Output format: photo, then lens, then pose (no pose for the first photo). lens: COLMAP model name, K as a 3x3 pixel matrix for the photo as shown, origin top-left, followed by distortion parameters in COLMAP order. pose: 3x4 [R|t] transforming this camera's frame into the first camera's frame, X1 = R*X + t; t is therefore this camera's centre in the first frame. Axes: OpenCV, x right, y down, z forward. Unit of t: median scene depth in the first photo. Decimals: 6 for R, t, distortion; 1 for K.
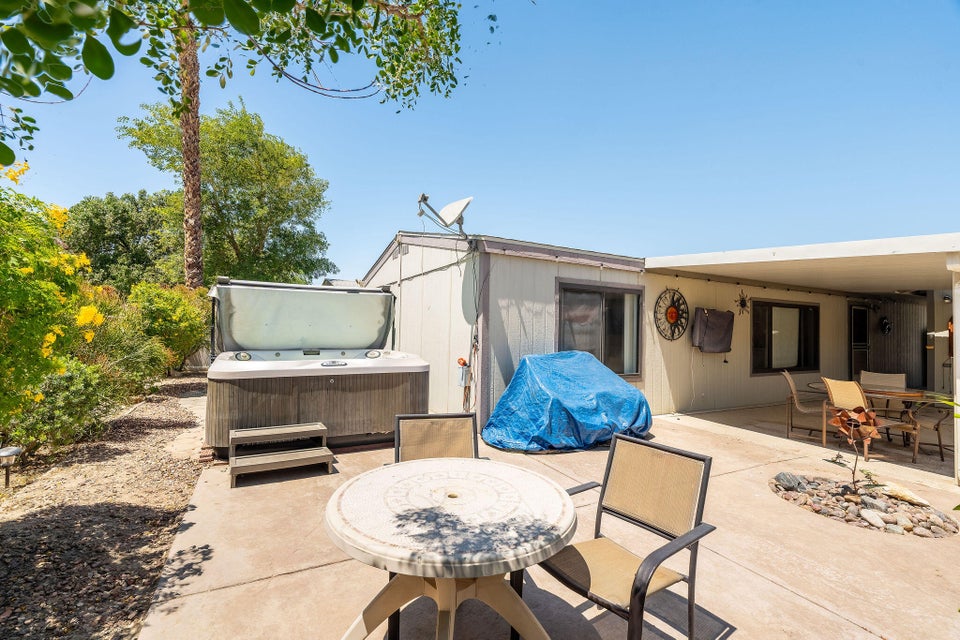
lens RADIAL K [[430.3, 0, 477.5], [0, 430.3, 320.4], [0, 0, 1]] dist [-0.003548, 0.000517]
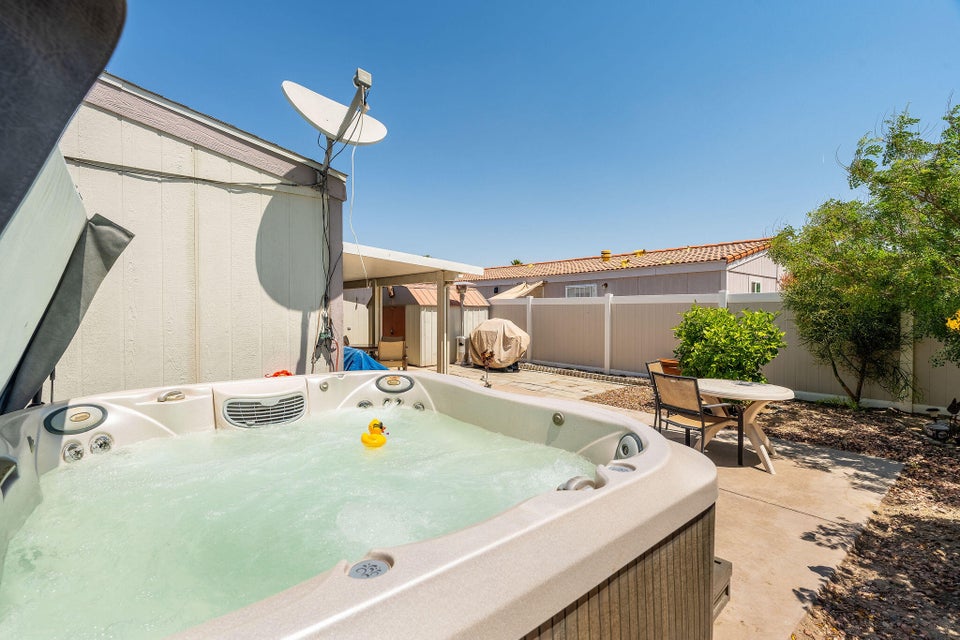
lens RADIAL K [[430.3, 0, 479.8], [0, 430.3, 319.0], [0, 0, 1]] dist [-0.003548, 0.000517]
pose [[-0.201083, -0.040188, 0.978749, -0.518224], [-0.028765, 0.998969, 0.035109, -0.004024], [-0.979152, -0.021094, -0.202032, 0.706164]]
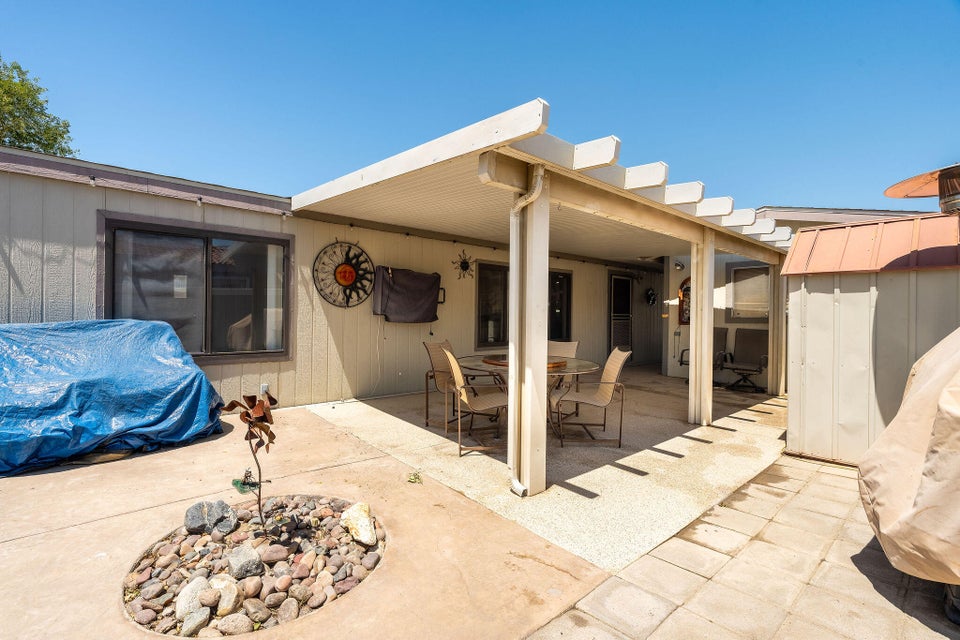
lens RADIAL K [[430.3, 0, 481.1], [0, 430.3, 318.6], [0, 0, 1]] dist [-0.003548, 0.000517]
pose [[0.973763, -0.010726, 0.227310, 0.514534], [0.002586, 0.999346, 0.036077, 0.039252], [-0.227548, -0.034542, 0.973154, 0.175827]]
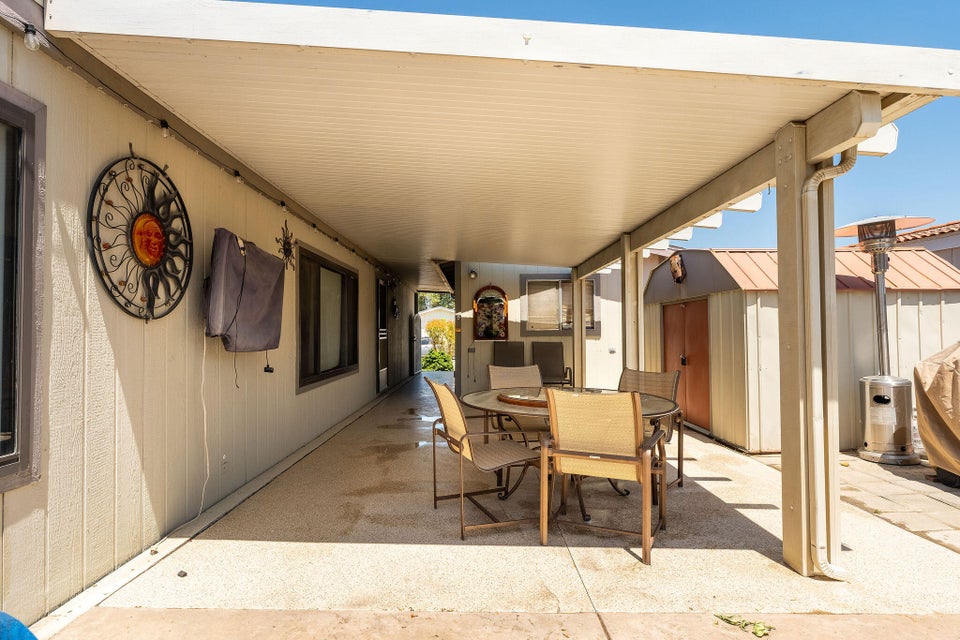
lens RADIAL K [[506.9, 0, 478.5], [0, 506.9, 321.4], [0, 0, 1]] dist [0.001643, 0.000772]
pose [[0.466170, -0.005615, 0.884677, 0.231054], [-0.003986, 0.999956, 0.008446, 0.043901], [-0.884686, -0.007464, 0.466127, 0.603491]]
